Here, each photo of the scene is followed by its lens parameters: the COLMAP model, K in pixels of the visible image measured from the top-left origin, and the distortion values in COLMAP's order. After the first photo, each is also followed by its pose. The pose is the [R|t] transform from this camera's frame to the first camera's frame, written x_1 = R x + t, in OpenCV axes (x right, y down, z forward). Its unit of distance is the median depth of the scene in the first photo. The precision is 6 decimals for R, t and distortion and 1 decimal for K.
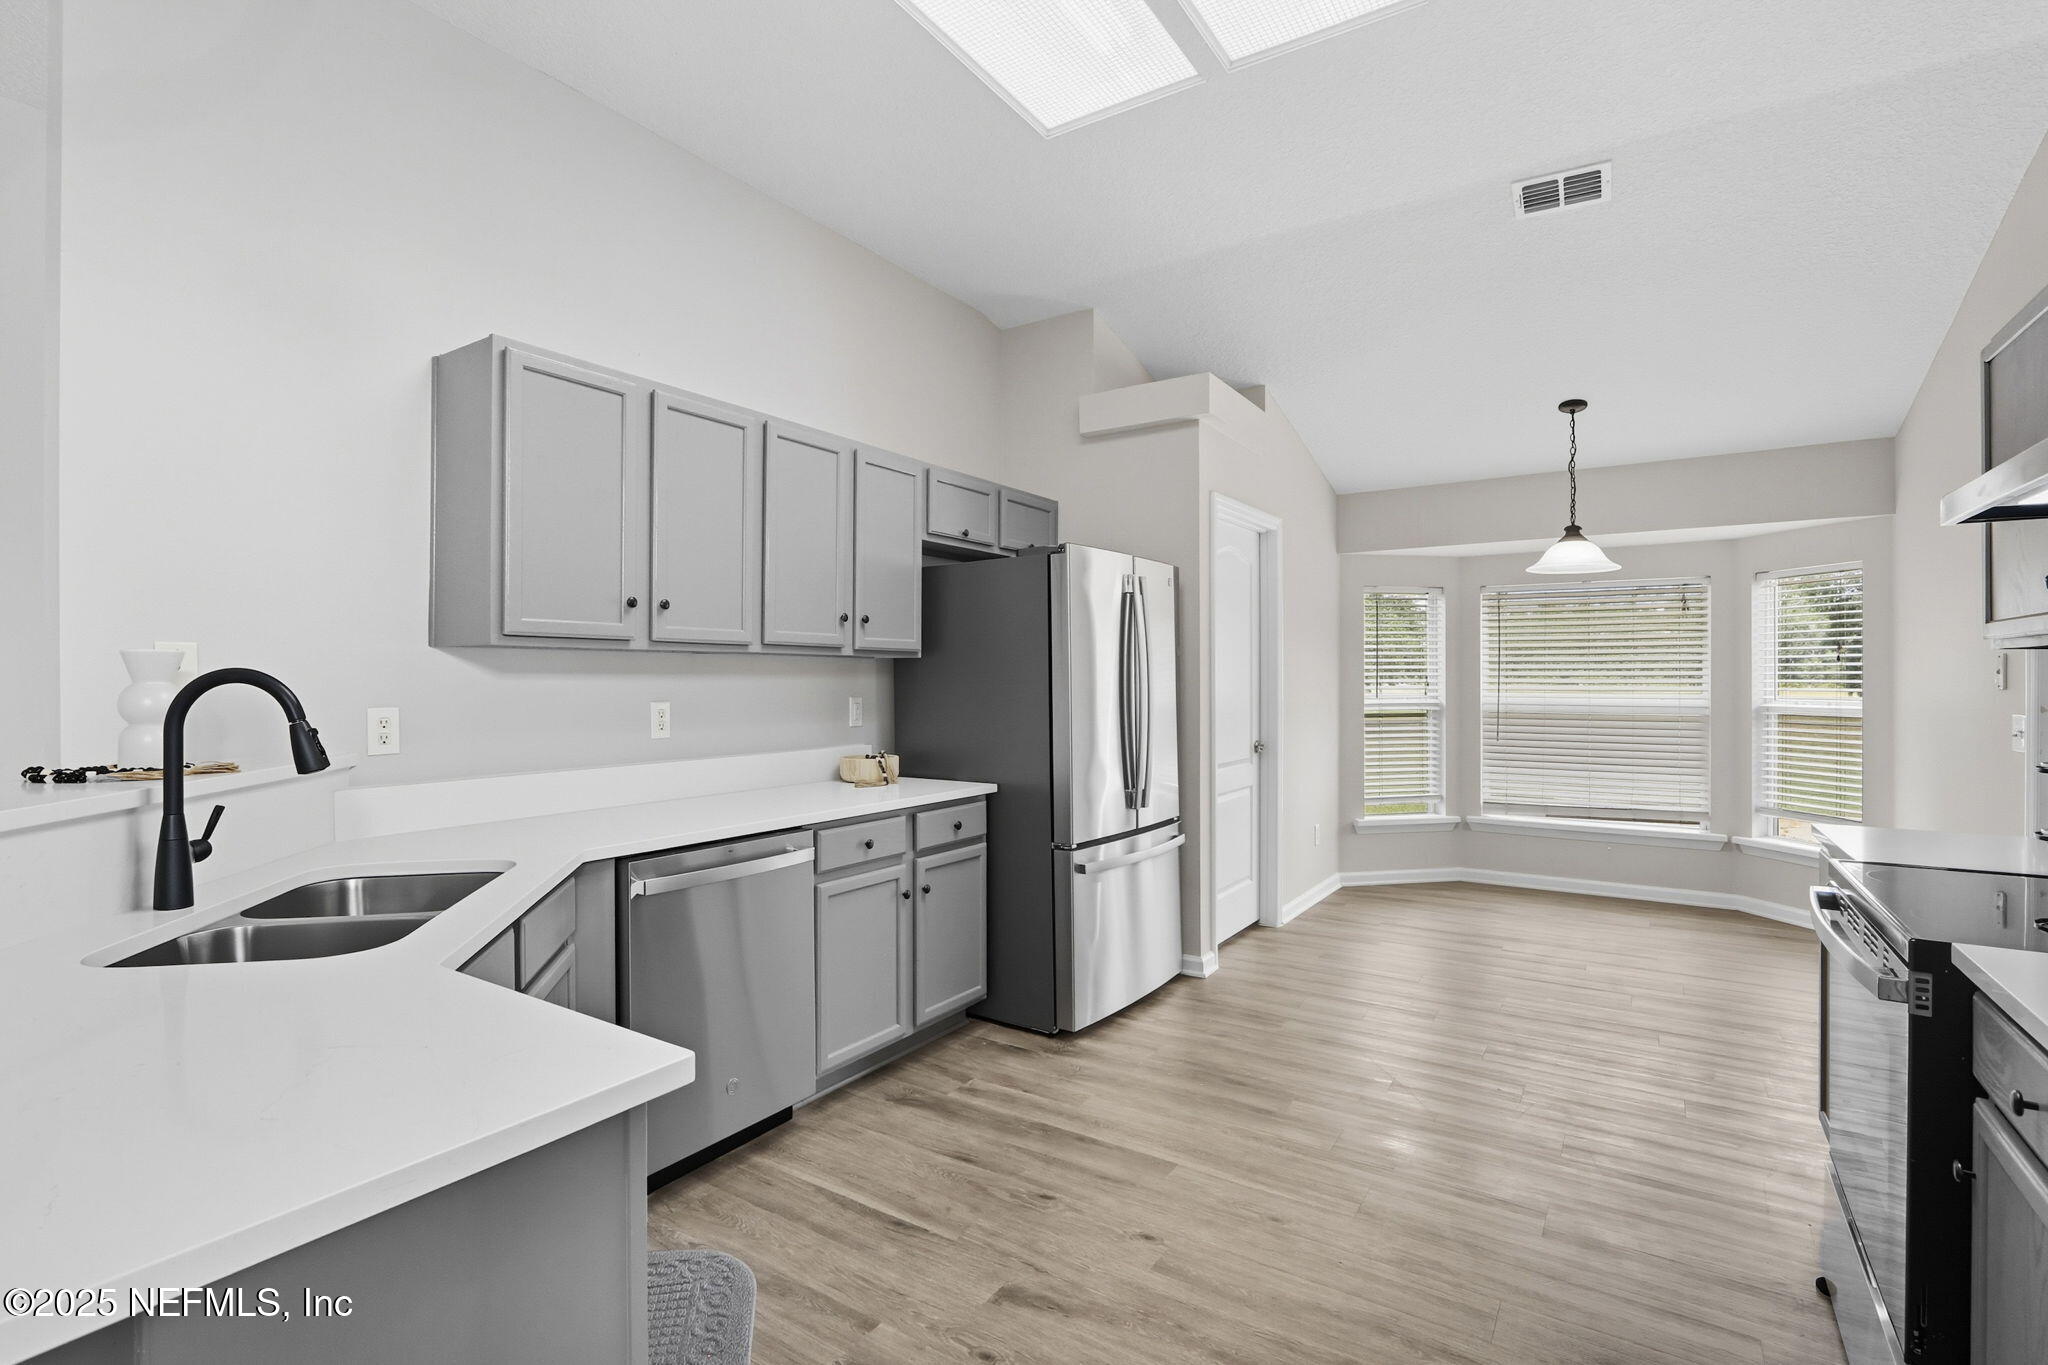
lens RADIAL K [[966.4, 0, 990.6], [0, 966.4, 685.8], [0, 0, 1]] dist [-0.010784, 0.001124]
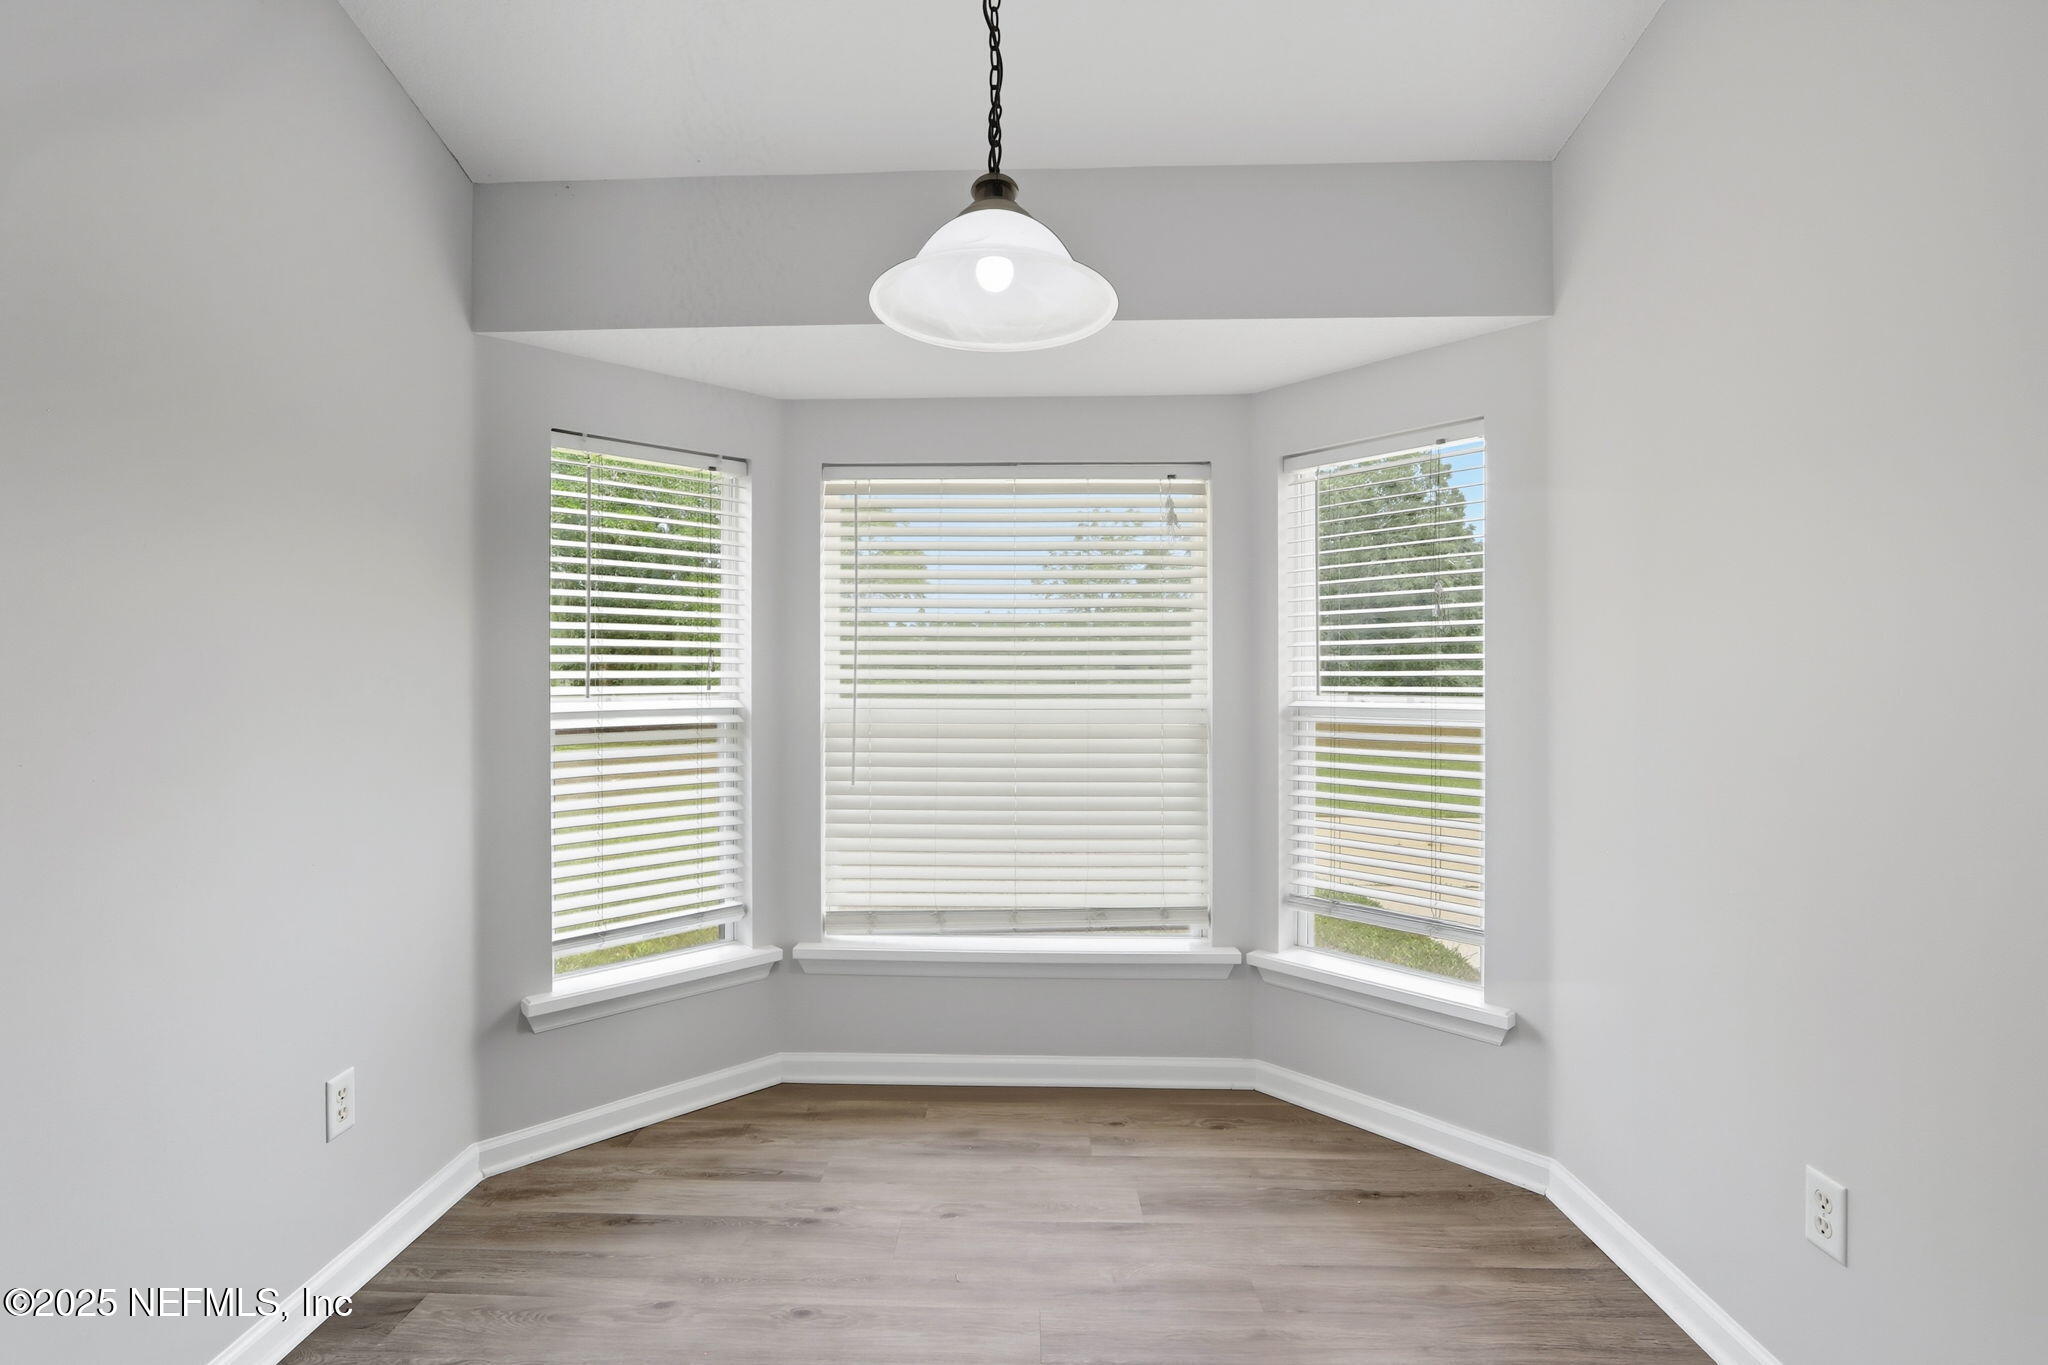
lens RADIAL K [[966.4, 0, 990.6], [0, 966.4, 685.8], [0, 0, 1]] dist [-0.010784, 0.001124]
pose [[0.848054, -0.001463, 0.529907, 0.334266], [0.002590, 0.999996, -0.001383, 0.008991], [-0.529903, 0.002546, 0.848055, 0.562657]]
